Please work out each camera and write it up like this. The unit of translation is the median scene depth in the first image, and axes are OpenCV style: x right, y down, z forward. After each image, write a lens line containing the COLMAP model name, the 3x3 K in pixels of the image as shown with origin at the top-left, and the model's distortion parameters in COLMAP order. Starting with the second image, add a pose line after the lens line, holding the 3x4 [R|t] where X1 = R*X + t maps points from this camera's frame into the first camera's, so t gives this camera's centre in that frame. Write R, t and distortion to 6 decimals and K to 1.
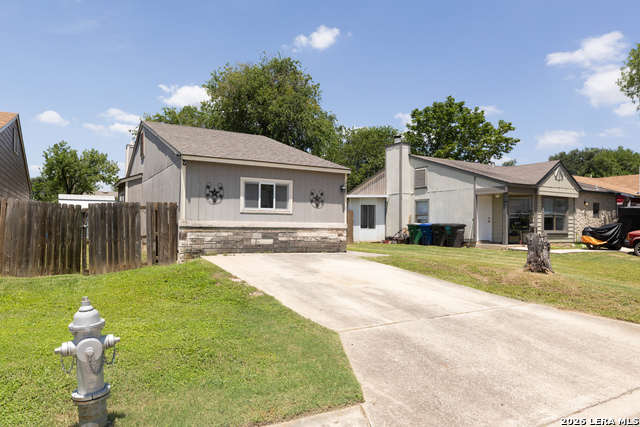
lens RADIAL K [[428.9, 0, 320.6], [0, 428.9, 217.4], [0, 0, 1]] dist [0.011373, 0.003089]
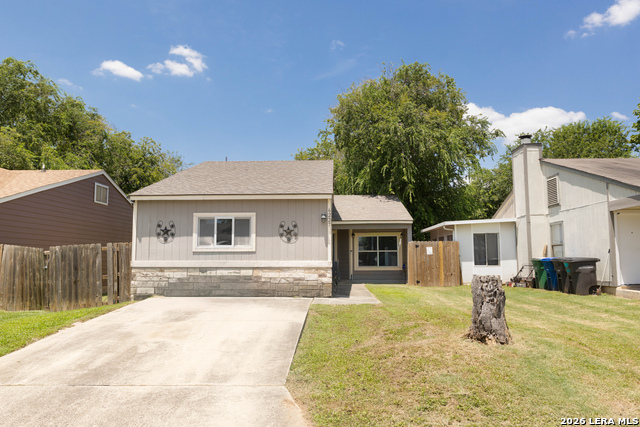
lens RADIAL K [[493.9, 0, 322.6], [0, 493.9, 213.1], [0, 0, 1]] dist [0.002649, 0.006467]
pose [[0.837964, -0.063455, -0.542024, 0.552822], [0.021792, 0.996316, -0.082947, 0.001492], [0.545290, 0.057695, 0.836260, 0.221151]]
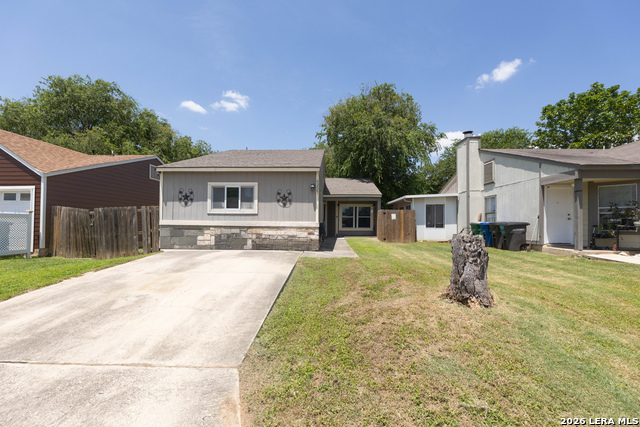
lens RADIAL K [[297.7, 0, 320.0], [0, 297.7, 219.0], [0, 0, 1]] dist [-0.003346, 0.000638]
pose [[0.833695, -0.013125, -0.552069, 0.444428], [0.010807, 0.999914, -0.007453, 0.012544], [0.552119, 0.000247, 0.833765, 0.433826]]
